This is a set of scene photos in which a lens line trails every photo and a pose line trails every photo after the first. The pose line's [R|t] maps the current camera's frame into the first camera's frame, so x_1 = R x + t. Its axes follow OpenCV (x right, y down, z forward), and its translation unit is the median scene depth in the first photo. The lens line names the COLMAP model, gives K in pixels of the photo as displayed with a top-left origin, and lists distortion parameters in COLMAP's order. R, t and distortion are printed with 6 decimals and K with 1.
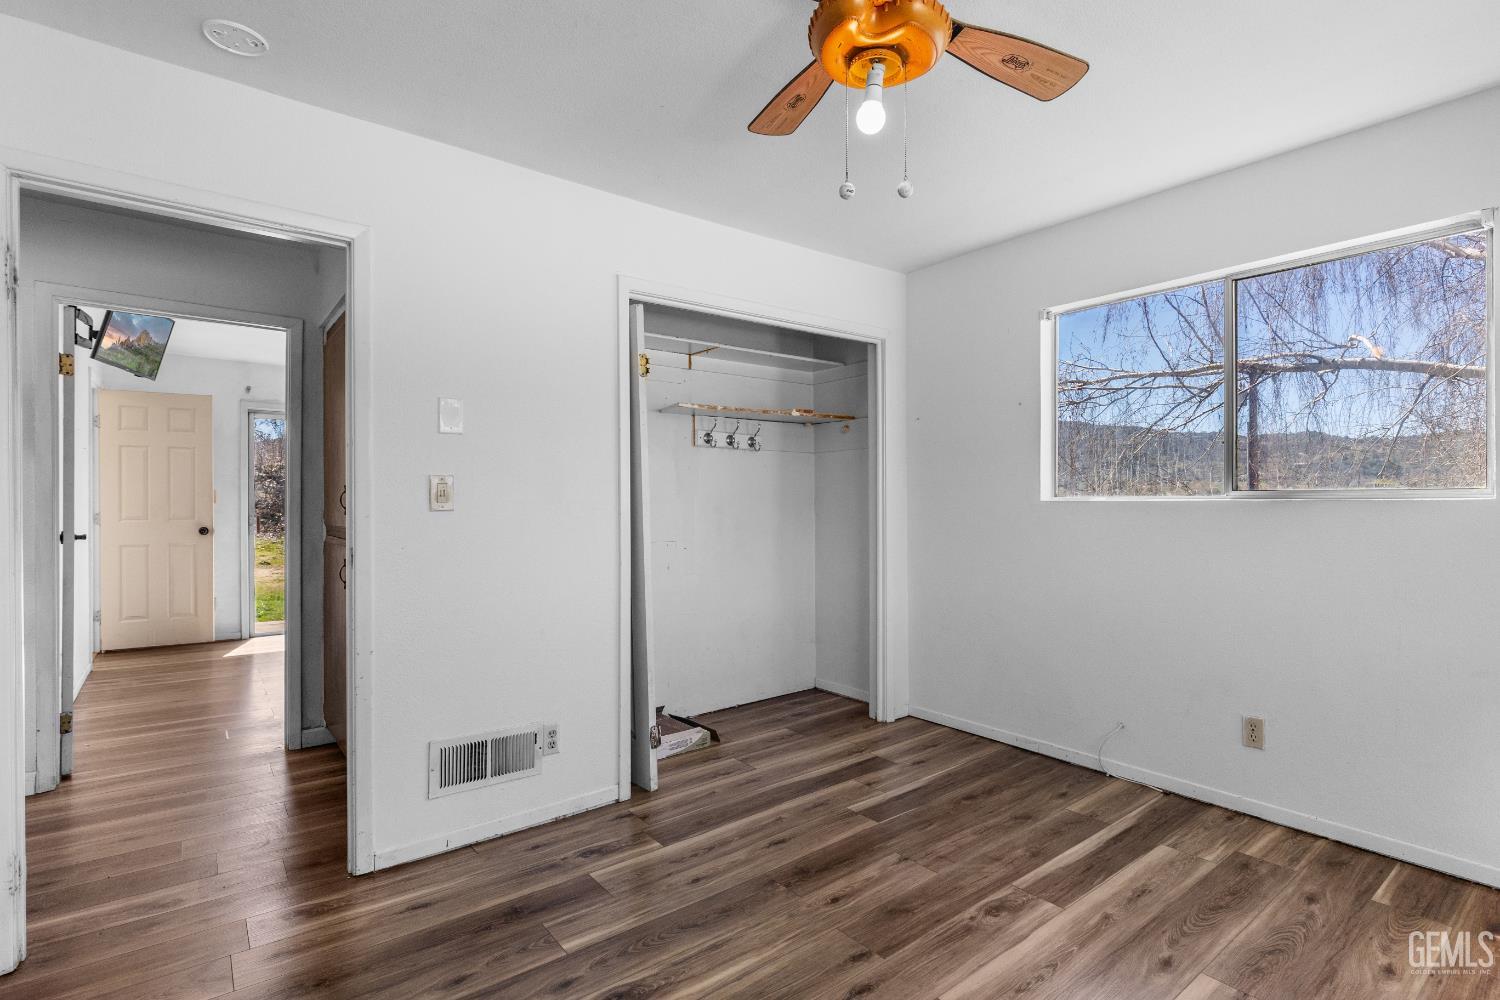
lens RADIAL K [[725.9, 0, 747.9], [0, 725.9, 501.4], [0, 0, 1]] dist [-0.001742, -0.000768]
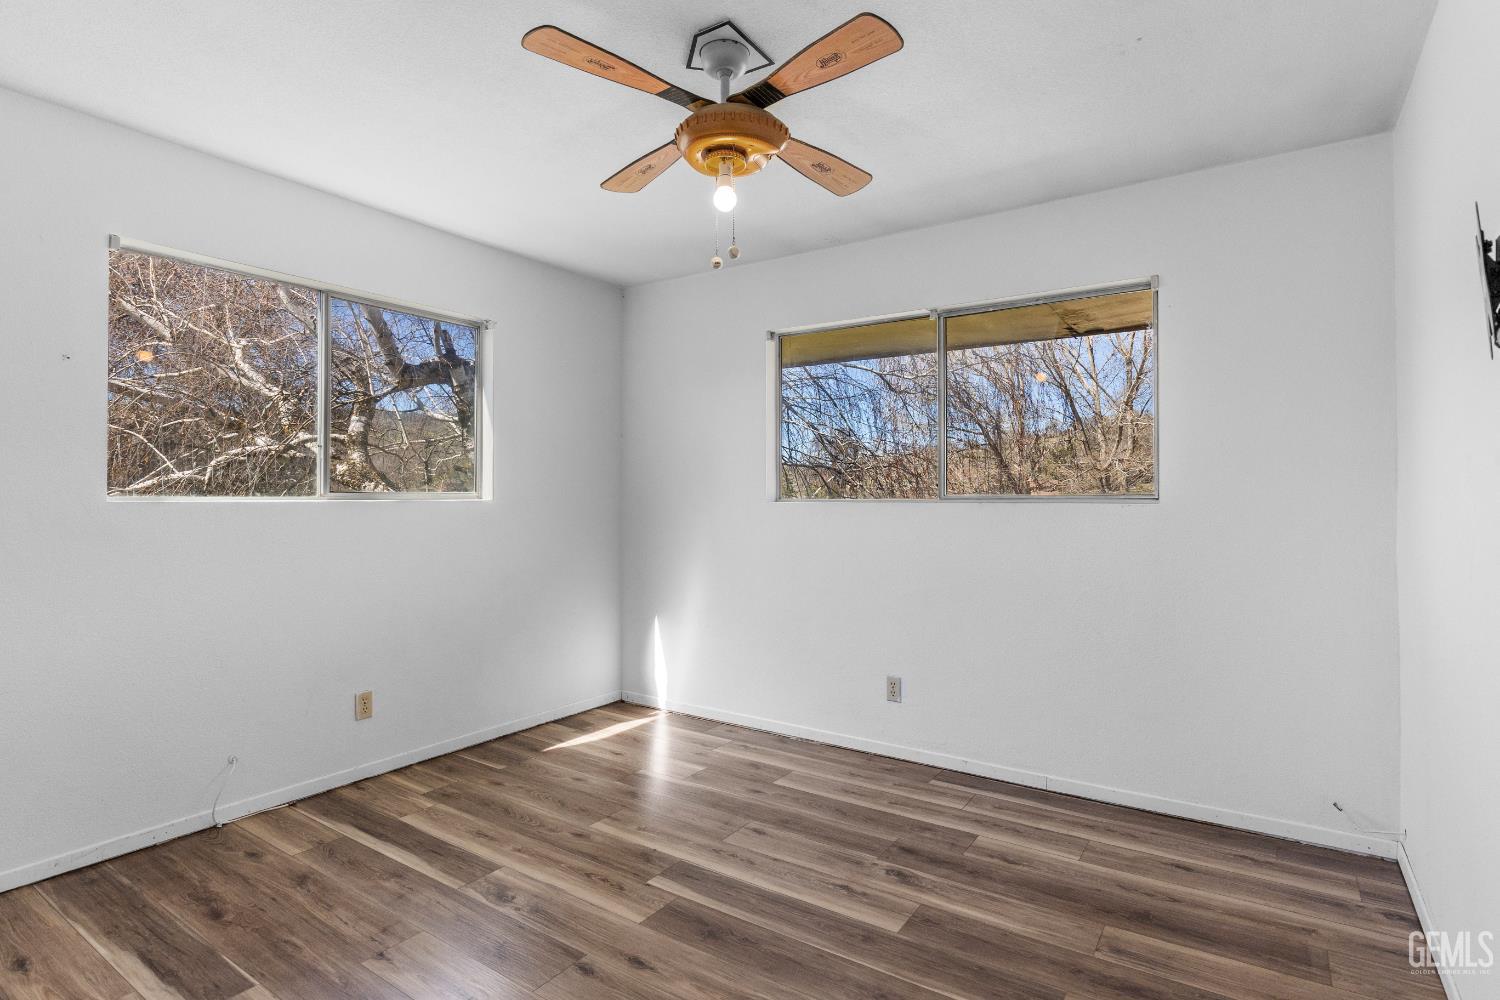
lens RADIAL K [[748.8, 0, 747.0], [0, 748.8, 499.8], [0, 0, 1]] dist [0.000450, 0.000160]
pose [[-0.305083, 0.001123, 0.952325, -0.644826], [0.000908, 0.999999, -0.000888, -0.011849], [-0.952325, 0.000594, -0.305084, 0.795827]]
